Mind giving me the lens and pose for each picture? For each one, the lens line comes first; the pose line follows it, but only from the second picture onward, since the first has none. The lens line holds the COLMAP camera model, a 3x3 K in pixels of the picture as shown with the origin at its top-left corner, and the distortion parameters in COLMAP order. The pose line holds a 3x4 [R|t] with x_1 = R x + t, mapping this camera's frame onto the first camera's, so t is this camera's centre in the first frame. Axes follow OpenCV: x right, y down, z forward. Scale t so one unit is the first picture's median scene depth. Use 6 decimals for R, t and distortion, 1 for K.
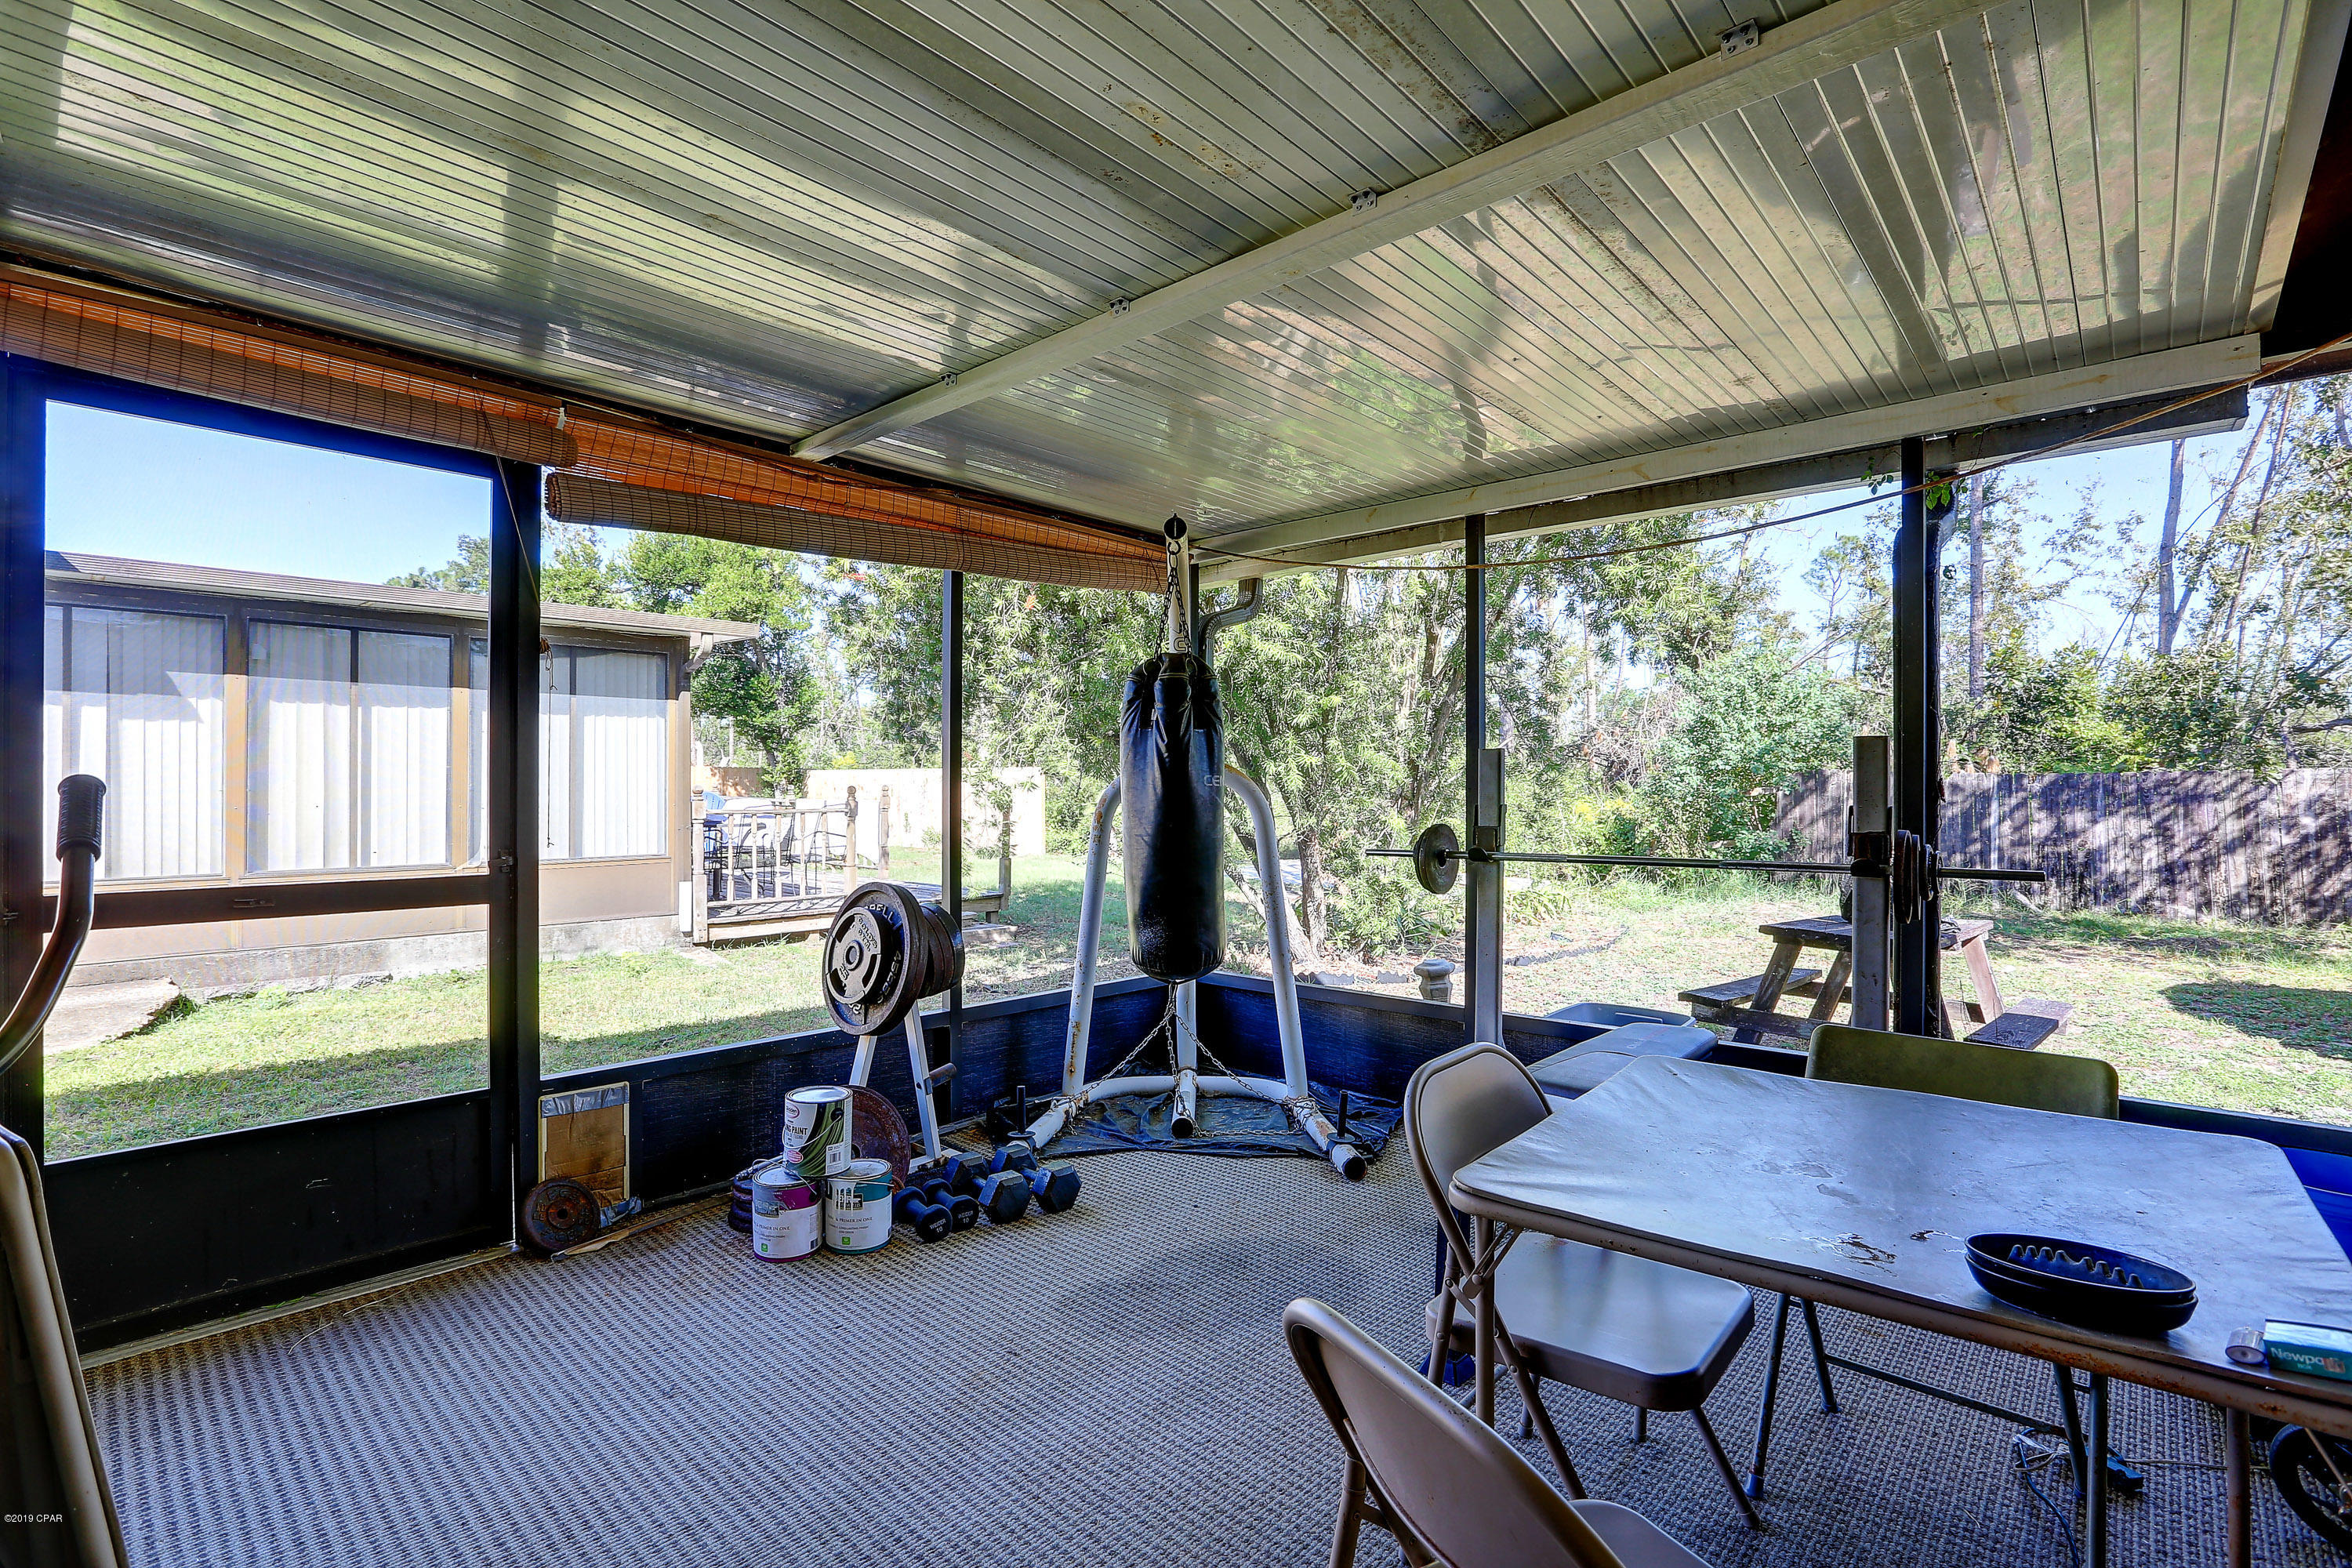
lens RADIAL K [[1074.3, 0, 1156.9], [0, 1074.3, 789.2], [0, 0, 1]] dist [-0.069297, 0.024145]
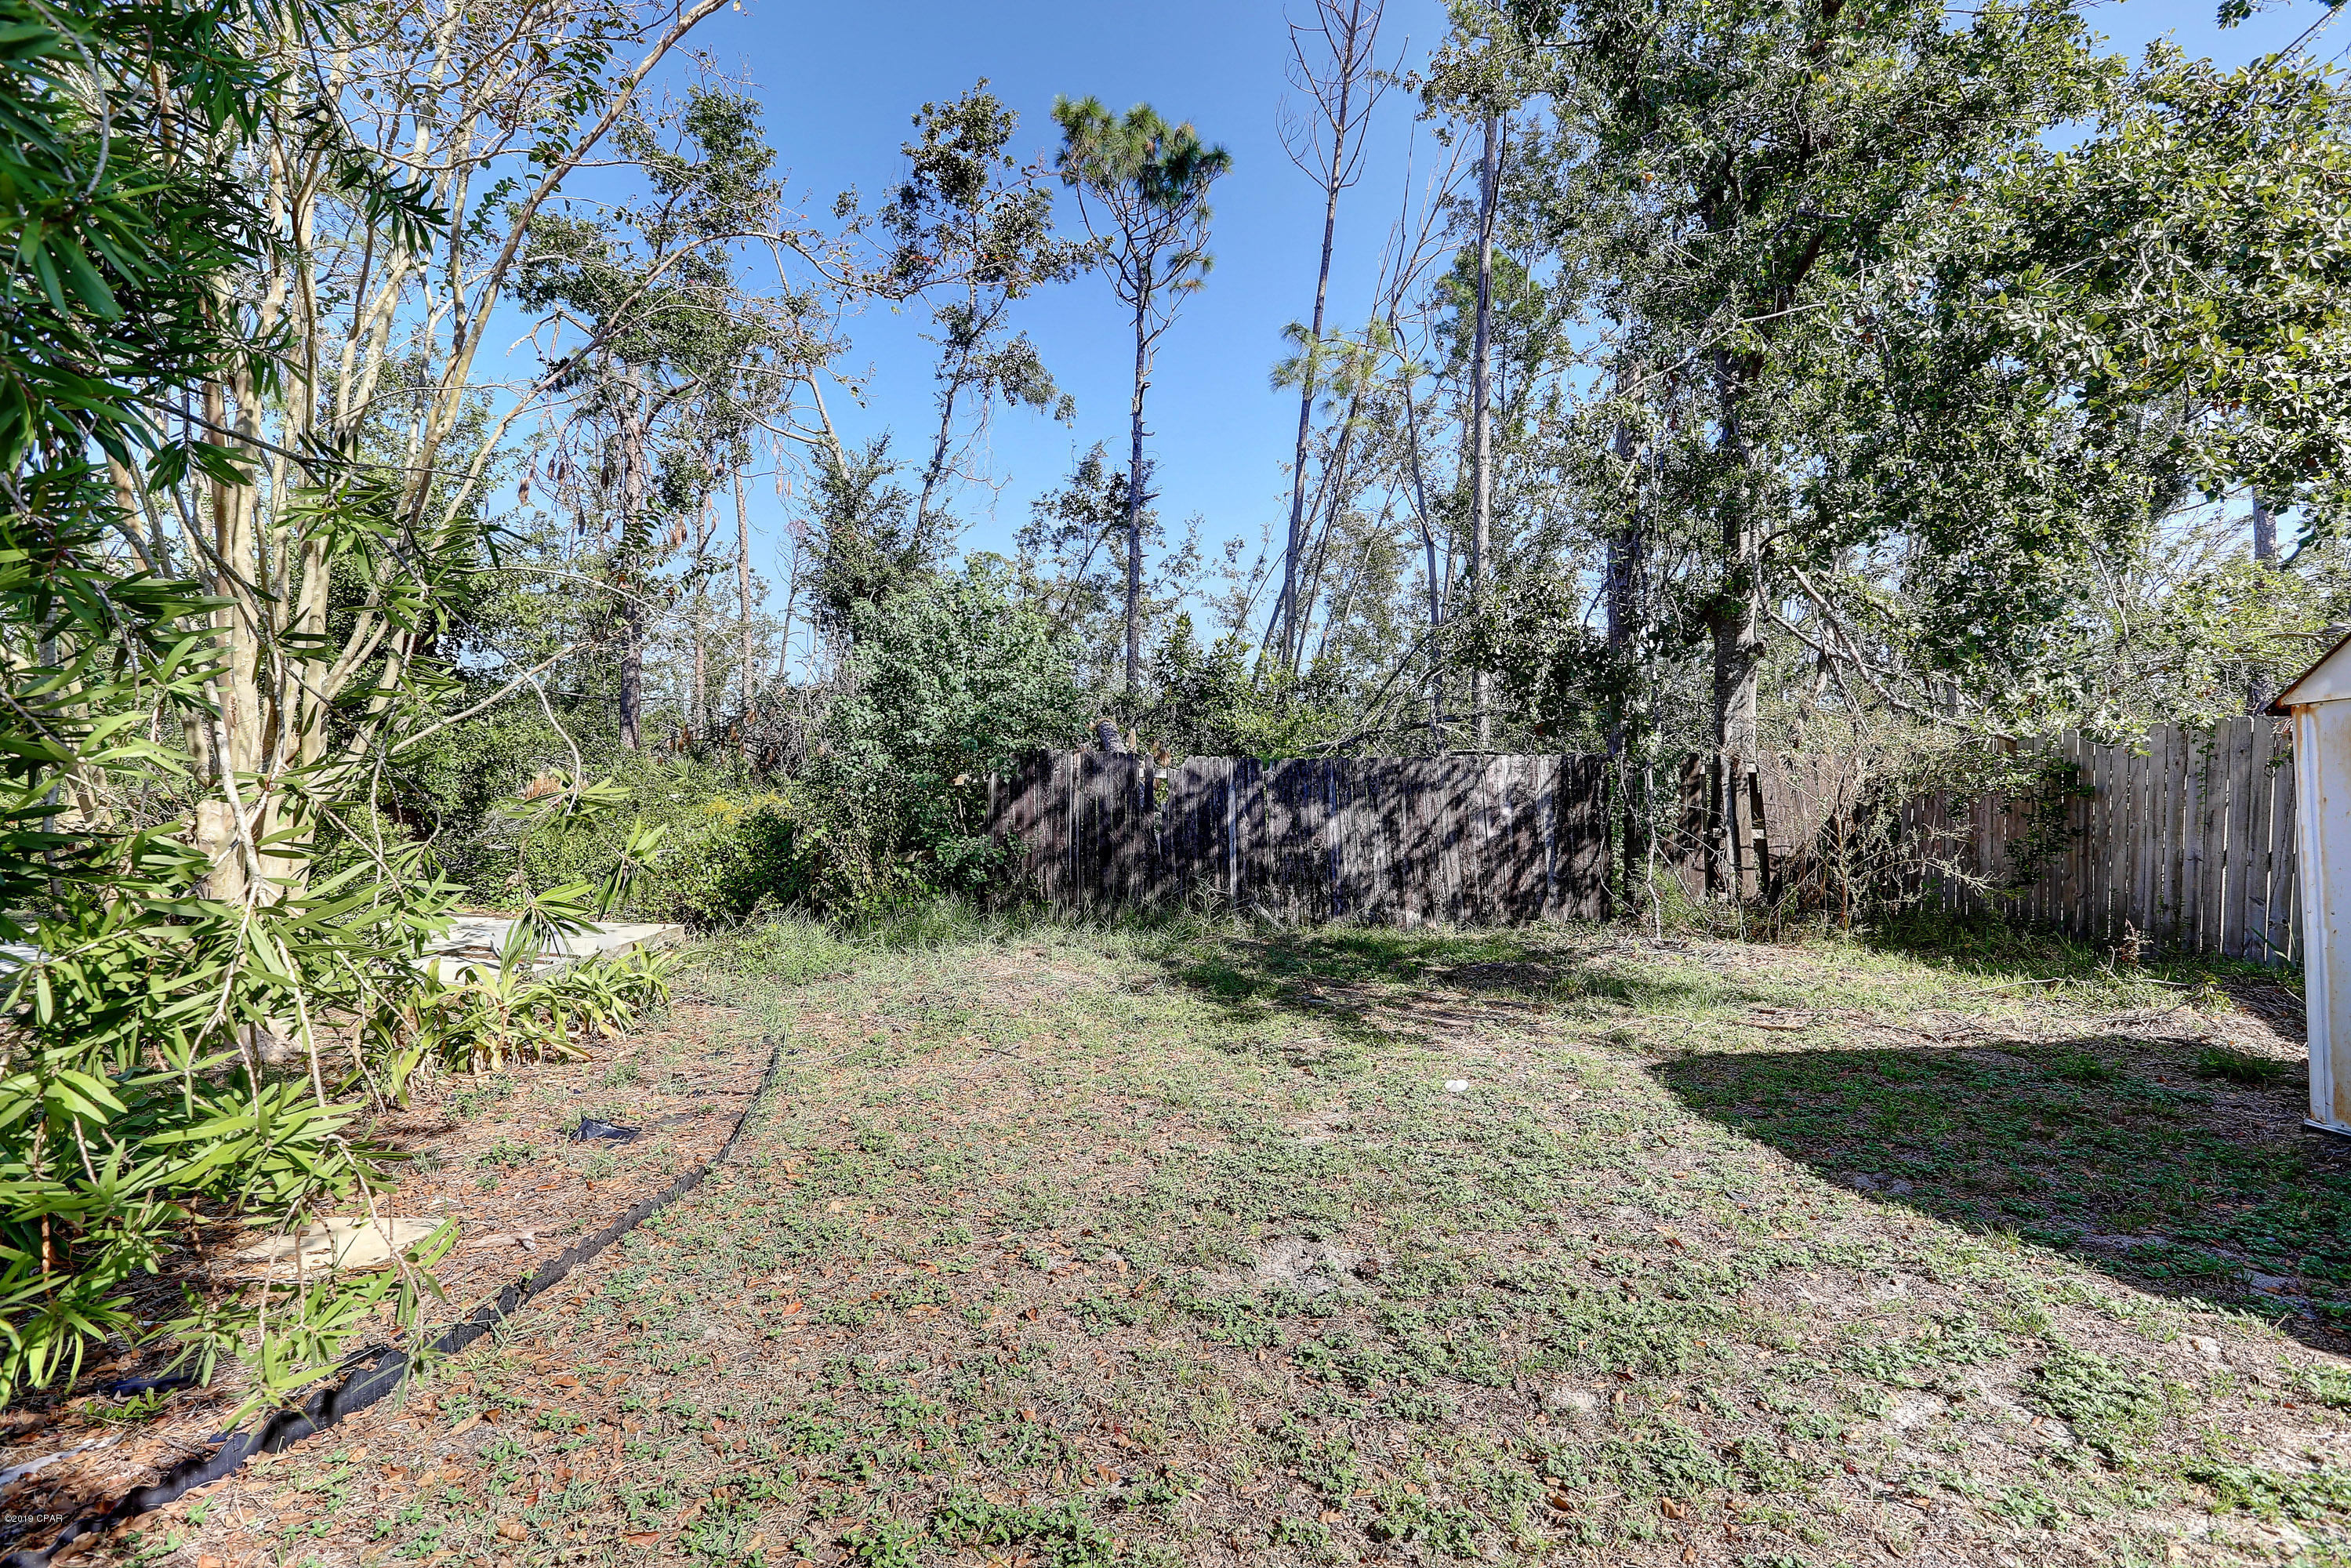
lens RADIAL K [[1073.9, 0, 1156.4], [0, 1073.9, 789.2], [0, 0, 1]] dist [-0.069297, 0.024145]
pose [[0.732996, 0.000249, 0.680233, 0.212038], [-0.000049, 1.000000, -0.000313, 0.009816], [-0.680233, 0.000196, 0.732996, 0.460179]]
